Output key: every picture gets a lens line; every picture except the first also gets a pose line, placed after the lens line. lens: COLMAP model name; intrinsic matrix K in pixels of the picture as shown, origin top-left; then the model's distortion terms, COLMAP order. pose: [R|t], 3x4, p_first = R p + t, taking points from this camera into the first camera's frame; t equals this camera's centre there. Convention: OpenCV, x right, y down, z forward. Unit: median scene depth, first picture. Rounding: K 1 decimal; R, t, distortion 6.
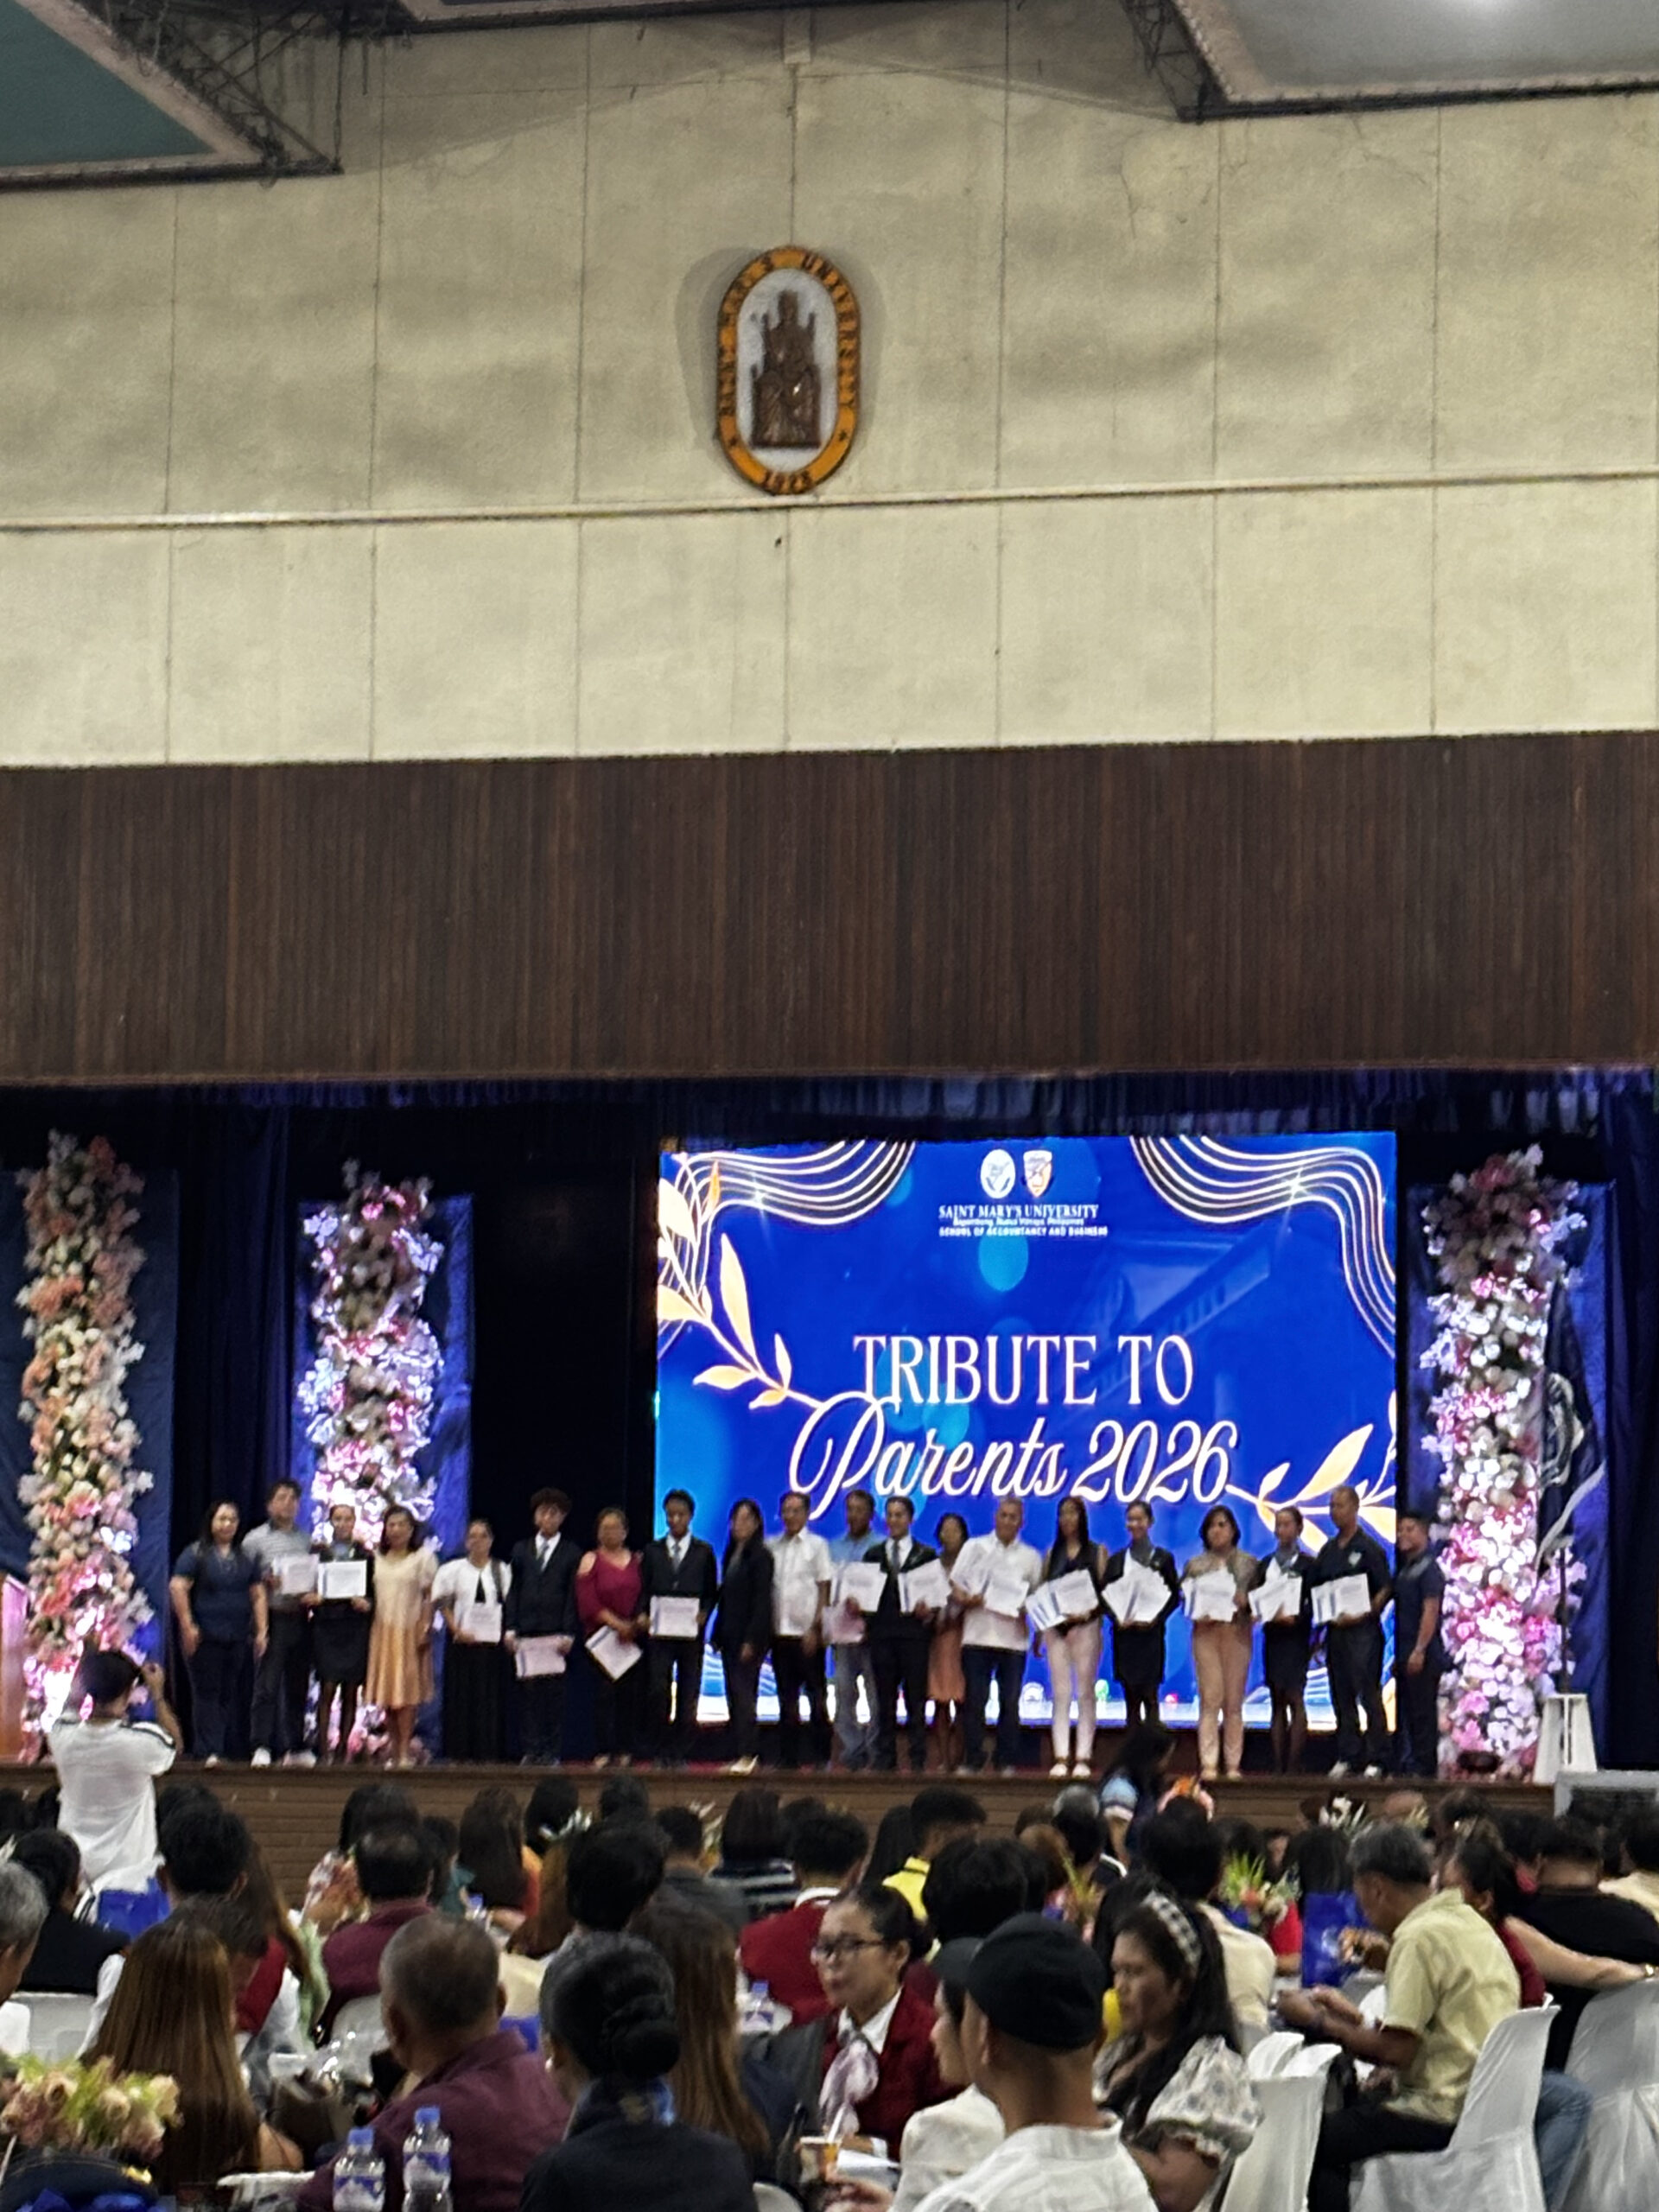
lens RADIAL K [[6032.2, 0, 872.1], [0, 6032.2, 1123.4], [0, 0, 1]] dist [0.255788, 0.000000]
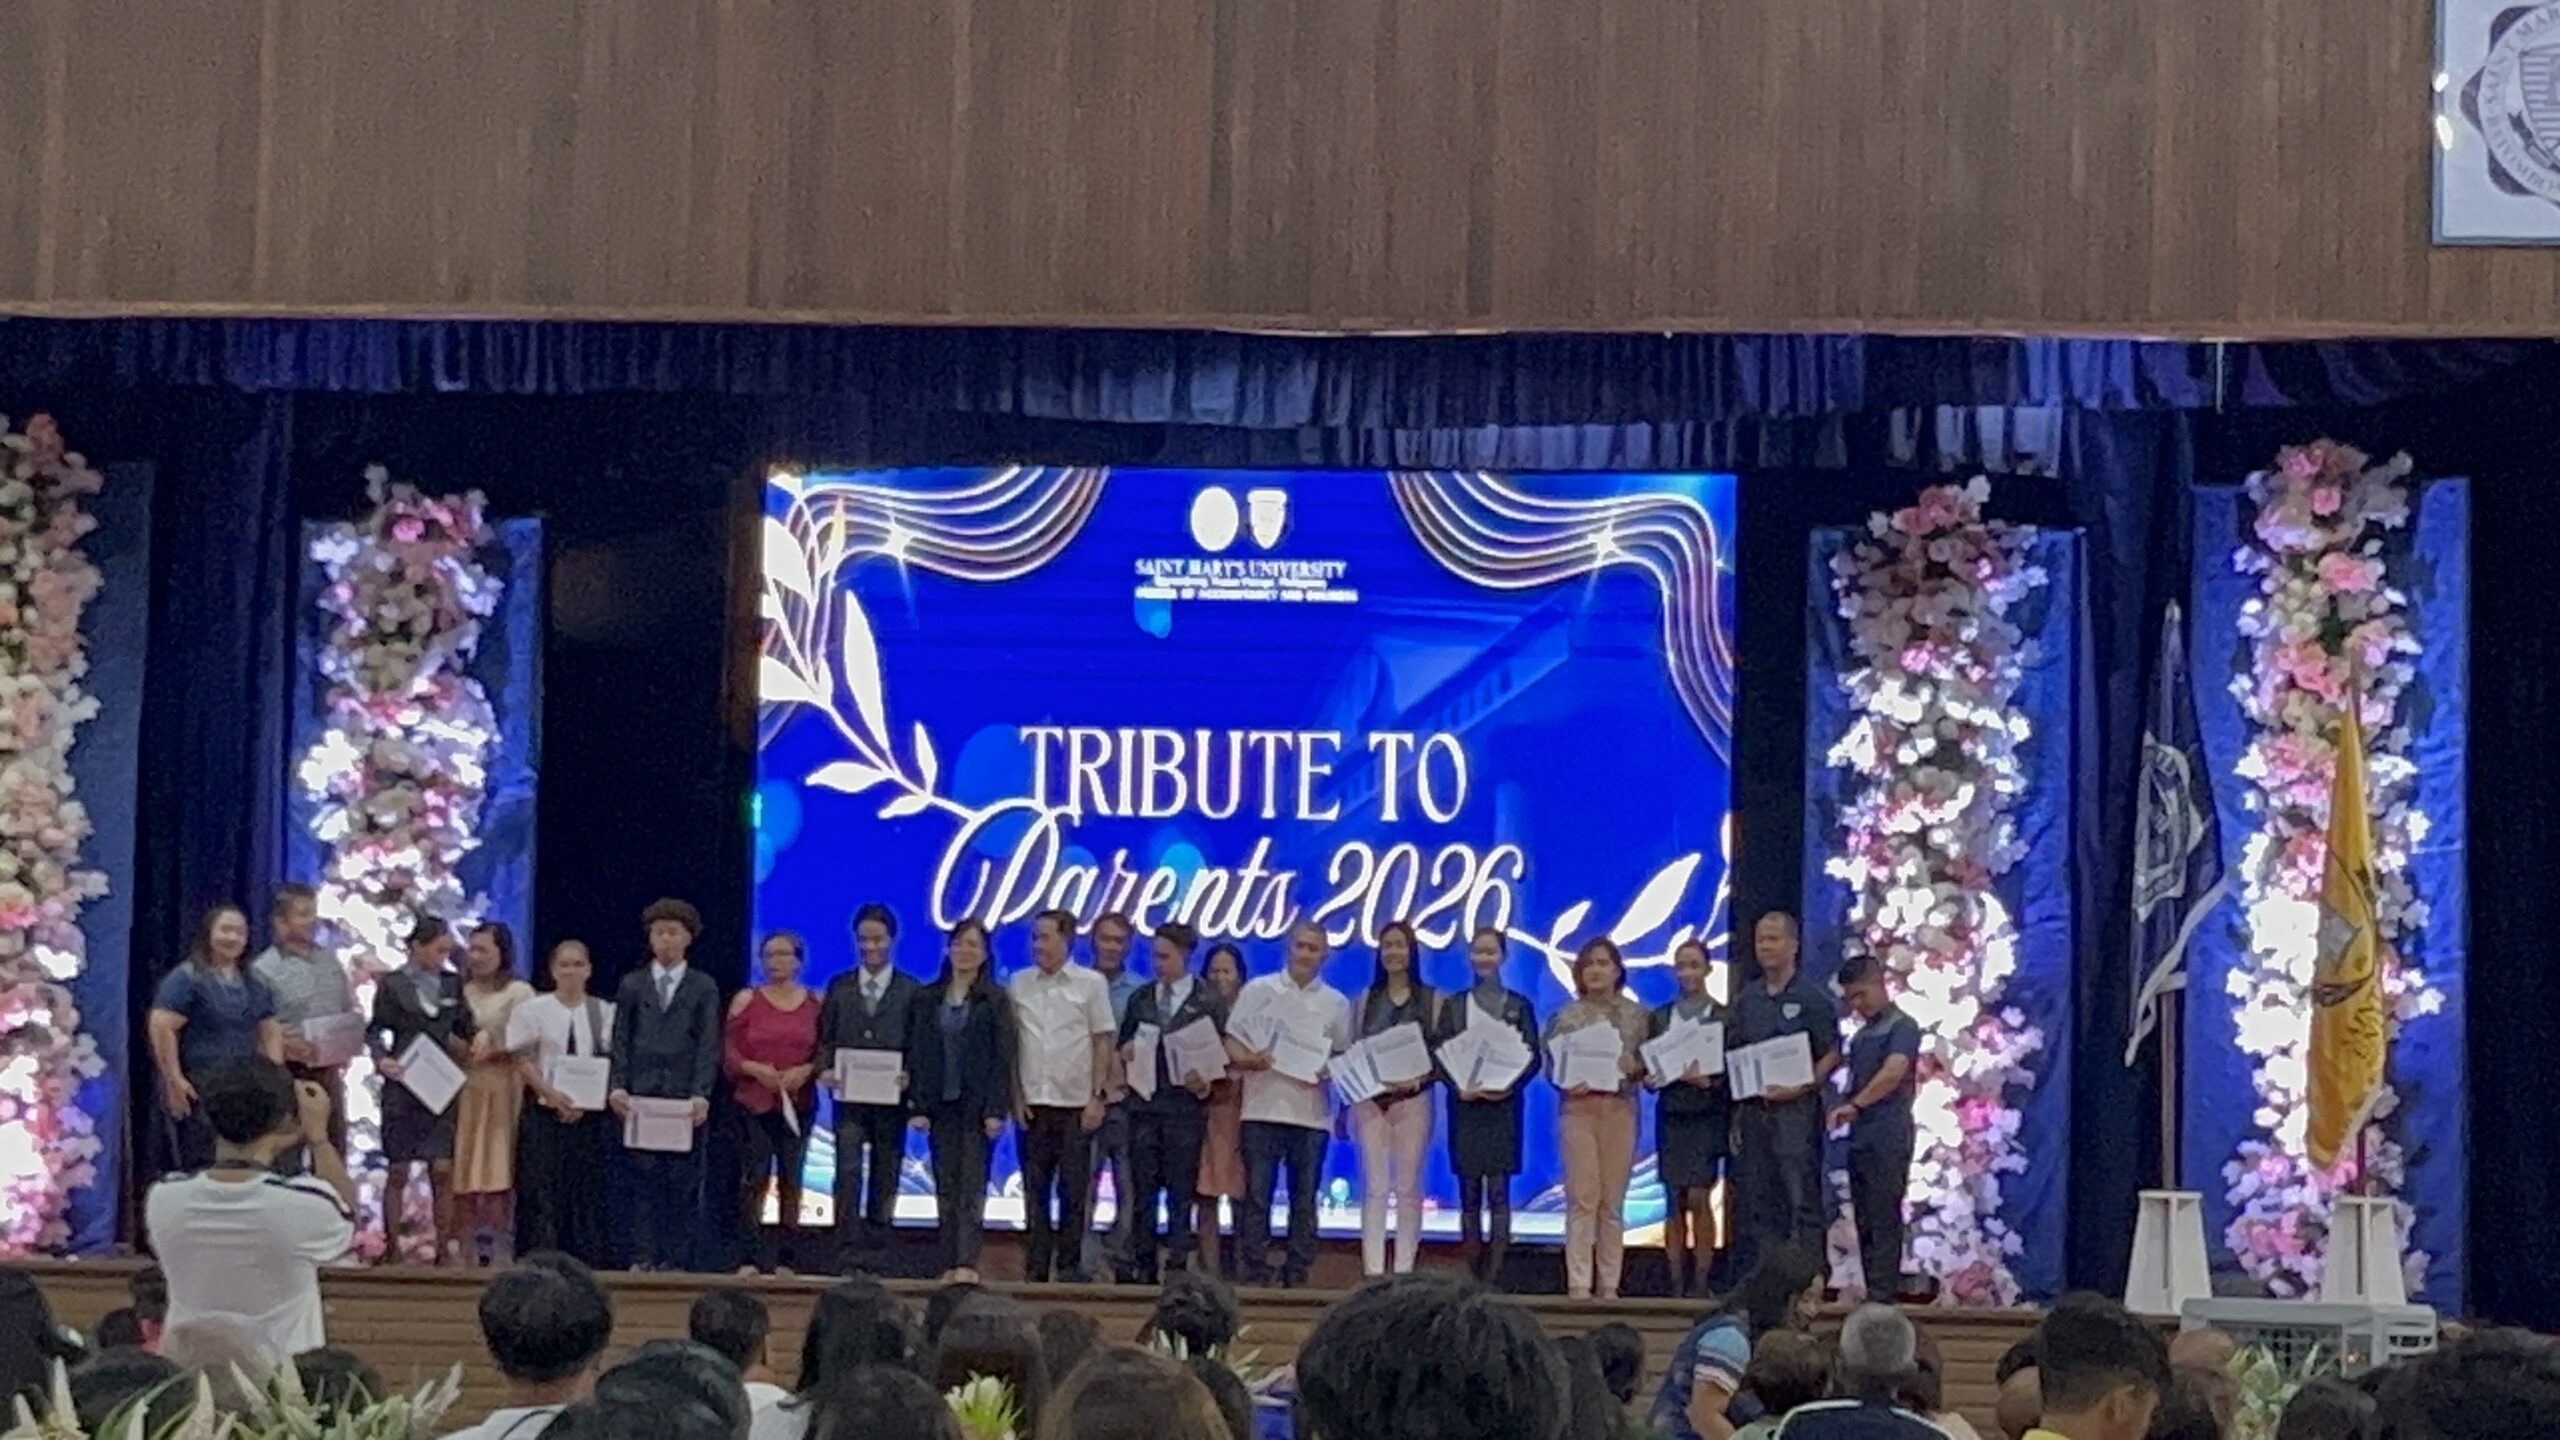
lens RADIAL K [[6167.6, 0, 1329.5], [0, 6167.6, 690.4], [0, 0, 1]] dist [0.119436, 0.000000]
pose [[0.993462, 0.023913, 0.111627, -0.055913], [-0.024639, 0.999683, 0.005130, 0.027998], [-0.111469, -0.007846, 0.993737, 0.238168]]
